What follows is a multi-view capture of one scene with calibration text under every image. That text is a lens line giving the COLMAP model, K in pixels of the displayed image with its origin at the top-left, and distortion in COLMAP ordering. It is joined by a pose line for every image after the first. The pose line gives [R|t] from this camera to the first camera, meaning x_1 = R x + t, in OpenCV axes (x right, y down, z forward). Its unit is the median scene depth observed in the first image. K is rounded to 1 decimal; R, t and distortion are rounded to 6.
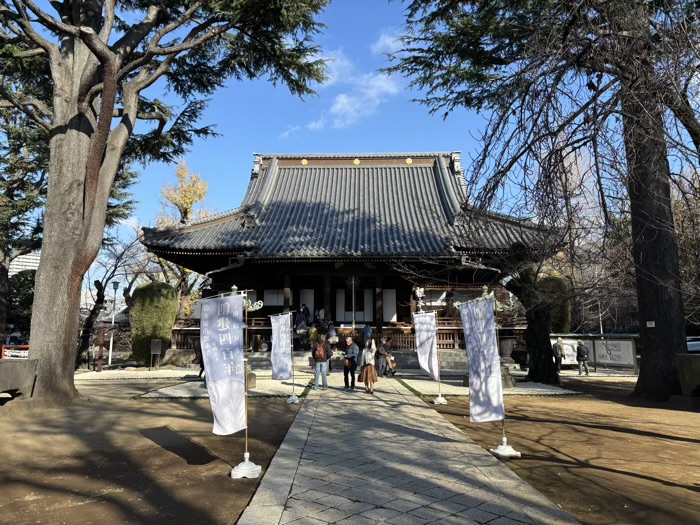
lens RADIAL K [[520.9, 0, 346.4], [0, 520.9, 263.1], [0, 0, 1]] dist [0.063366, -0.002665]
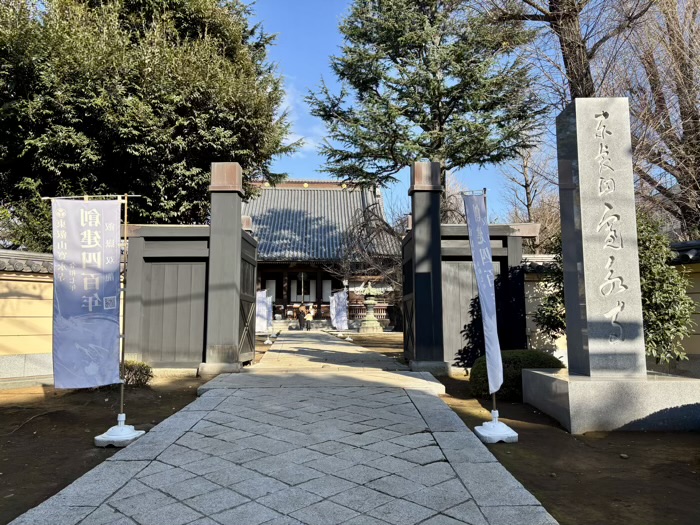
lens RADIAL K [[520.9, 0, 346.4], [0, 520.9, 263.1], [0, 0, 1]] dist [0.063366, -0.002665]
pose [[0.995545, 0.004902, 0.094164, -0.002744], [-0.007889, 0.999477, 0.031370, -0.046905], [-0.093961, -0.031973, 0.995062, -0.498138]]
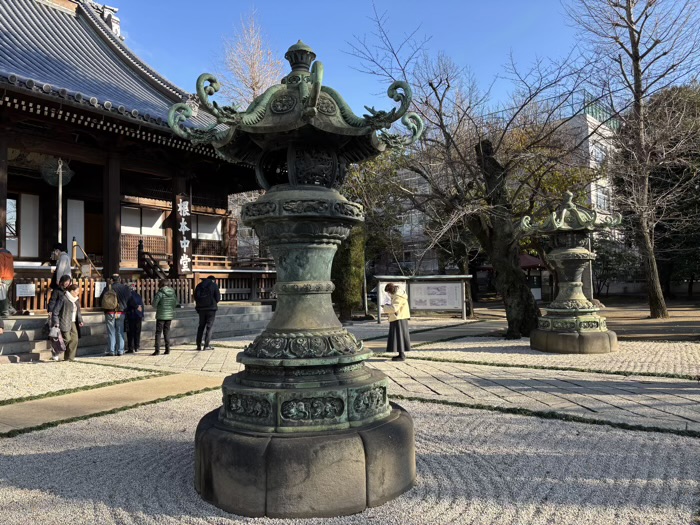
lens RADIAL K [[520.9, 0, 346.4], [0, 520.9, 263.1], [0, 0, 1]] dist [0.063366, -0.002665]
pose [[0.561091, 0.030596, 0.827188, -0.222506], [-0.097200, 0.994838, 0.029135, 0.075795], [-0.822027, -0.096750, 0.561169, 0.475393]]
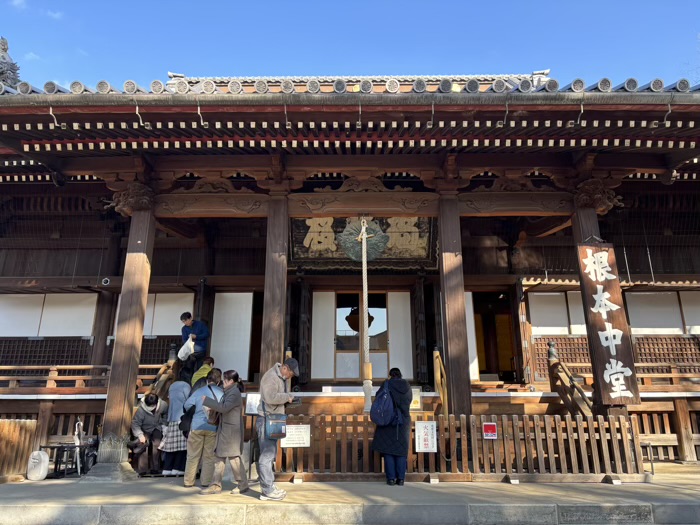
lens RADIAL K [[524.5, 0, 350.0], [0, 524.5, 262.5], [0, 0, 1]] dist [0.003281, 0.000126]
pose [[0.999456, 0.007342, 0.032151, -0.005783], [-0.002373, 0.988390, -0.151918, 0.090803], [-0.032893, 0.151759, 0.987870, 0.662268]]
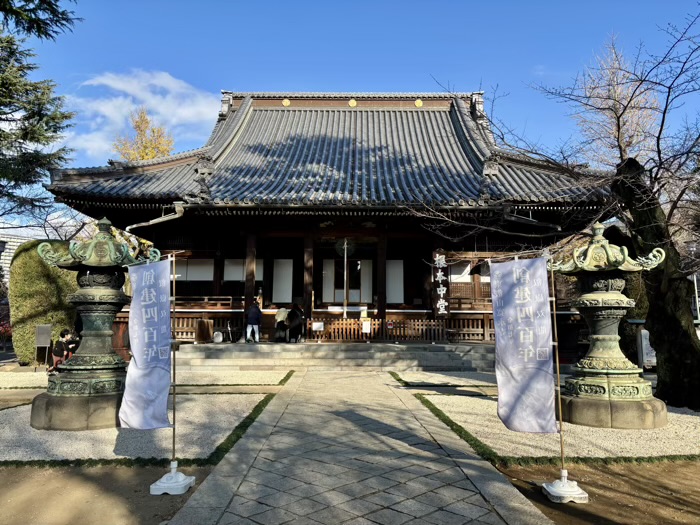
lens RADIAL K [[524.5, 0, 350.0], [0, 524.5, 262.5], [0, 0, 1]] dist [0.003281, 0.000126]
pose [[0.999820, 0.008840, 0.016801, 0.006197], [-0.009187, 0.999744, 0.020665, 0.041066], [-0.016614, -0.020816, 0.999645, 0.272660]]
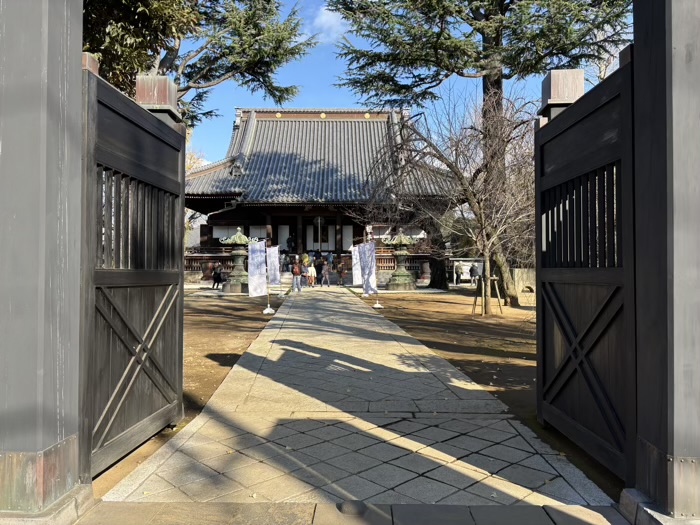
lens RADIAL K [[520.9, 0, 346.4], [0, 520.9, 263.1], [0, 0, 1]] dist [0.063366, -0.002665]
pose [[0.998478, -0.002377, 0.055104, 0.008368], [-0.005198, 0.990567, 0.136930, -0.035468], [-0.054909, -0.137008, 0.989047, -0.298072]]
